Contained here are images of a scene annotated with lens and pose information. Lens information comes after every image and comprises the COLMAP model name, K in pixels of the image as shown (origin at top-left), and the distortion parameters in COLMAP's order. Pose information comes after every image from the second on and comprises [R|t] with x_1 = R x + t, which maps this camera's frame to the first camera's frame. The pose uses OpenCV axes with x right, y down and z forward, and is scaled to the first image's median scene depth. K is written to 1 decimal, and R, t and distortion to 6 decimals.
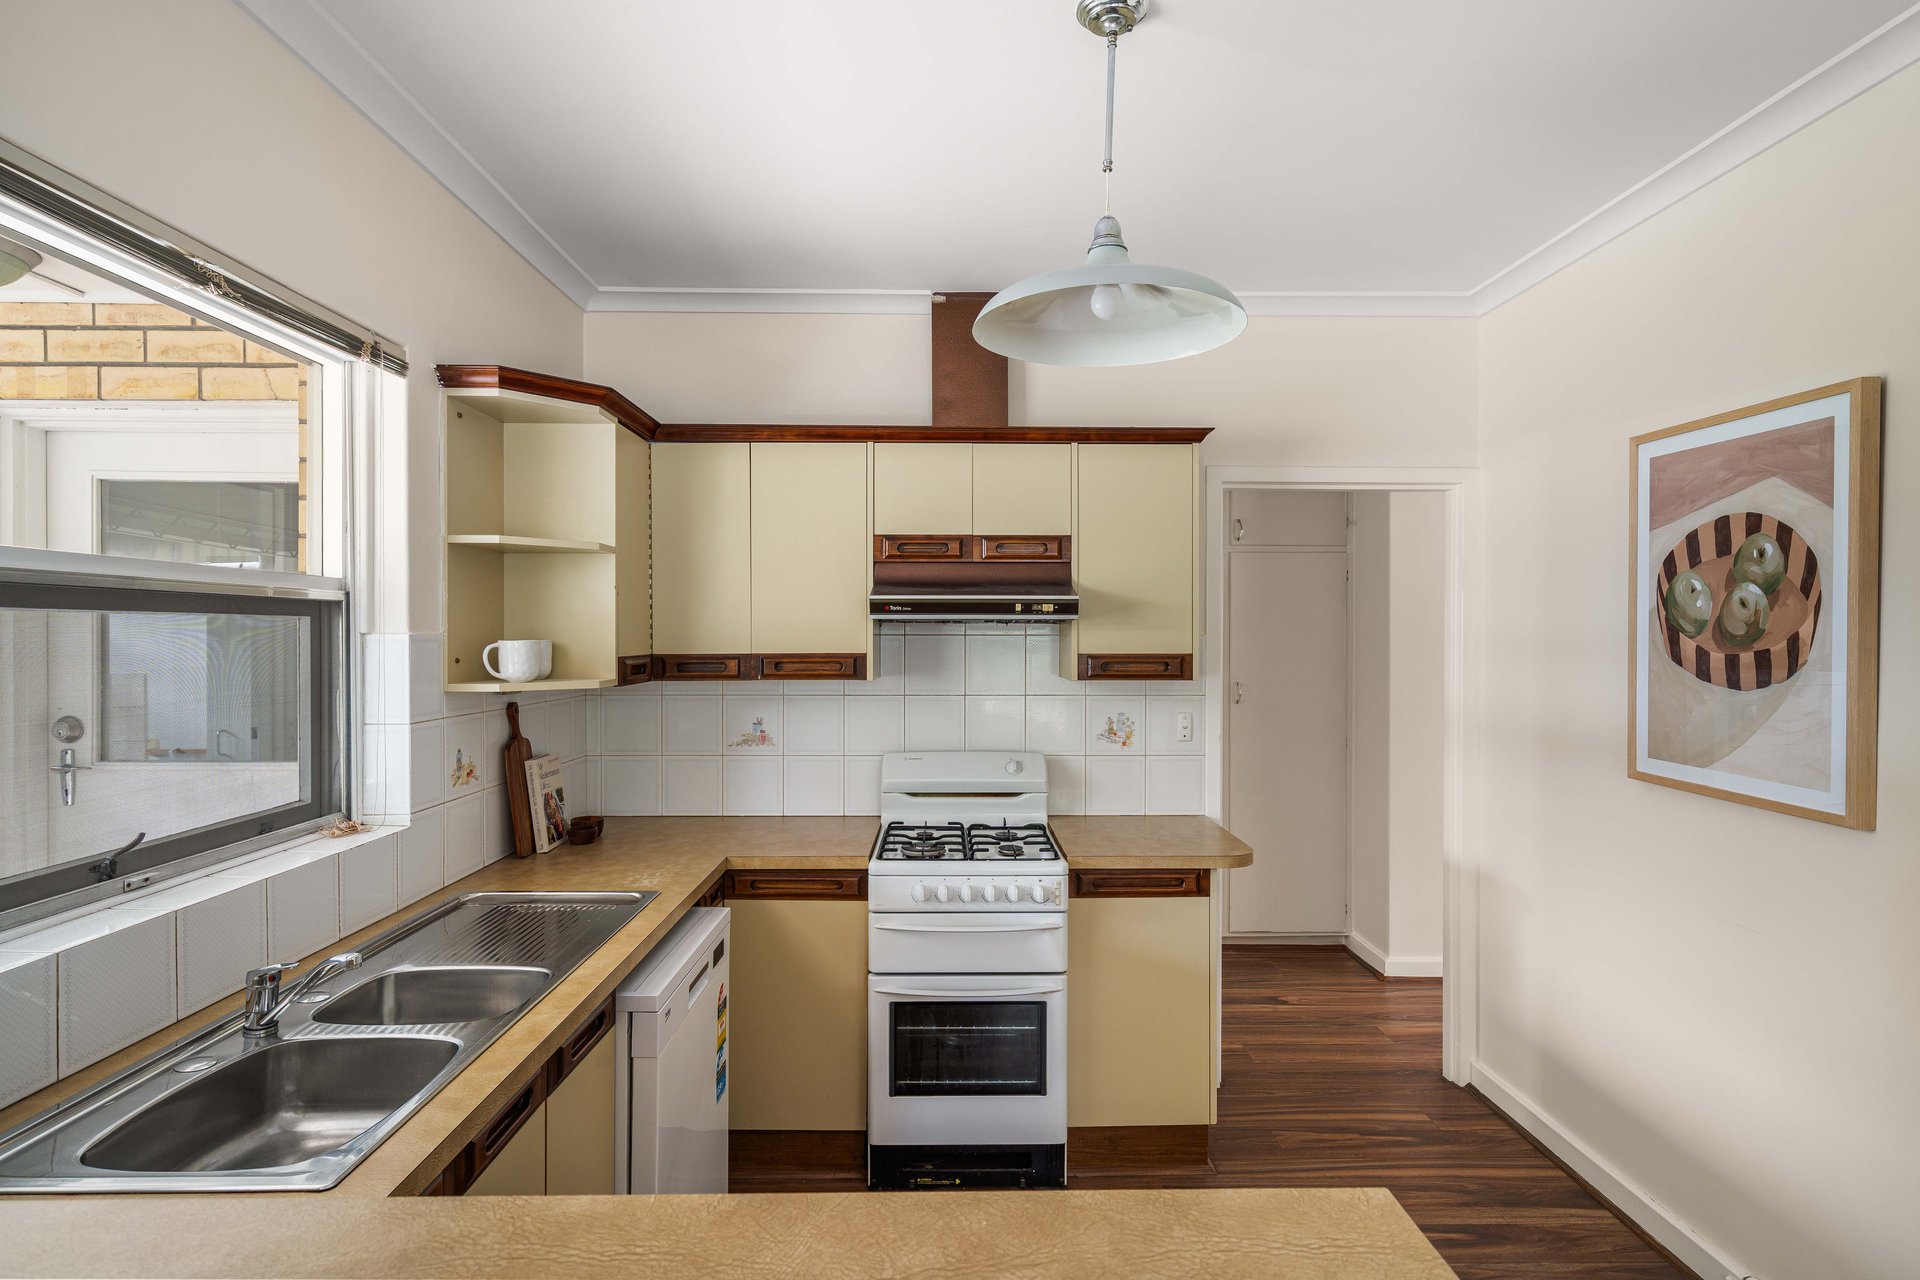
lens RADIAL K [[1046.8, 0, 960.0], [0, 1046.8, 640.0], [0, 0, 1]] dist [-0.004090, -0.001186]
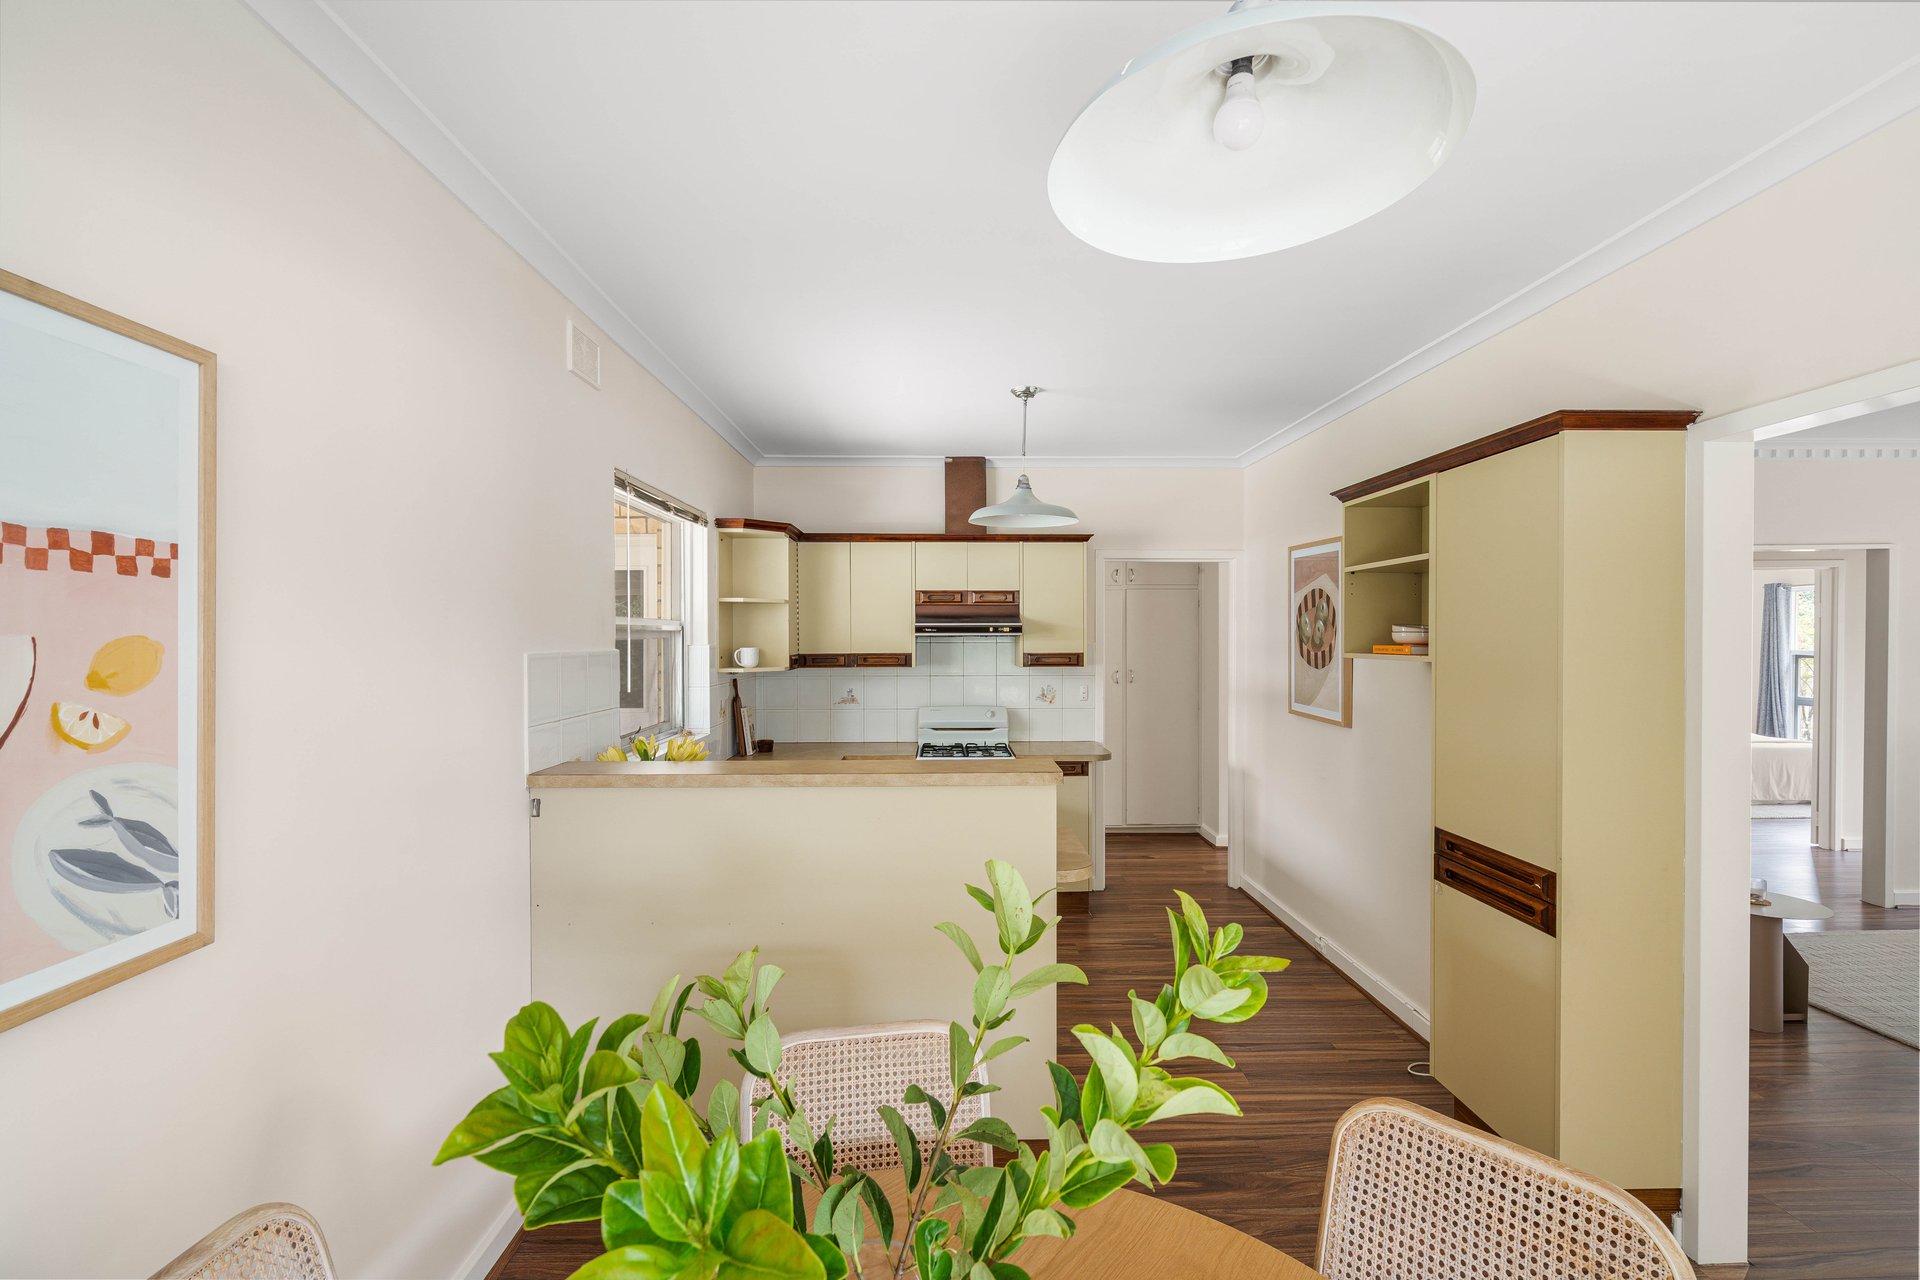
lens RADIAL K [[879.5, 0, 960.0], [0, 879.5, 640.0], [0, 0, 1]] dist [-0.002903, -0.000682]
pose [[0.999976, -0.002995, 0.006297, -0.012084], [0.002994, 0.999995, 0.000255, -0.011354], [-0.006298, -0.000236, 0.999980, -0.605766]]
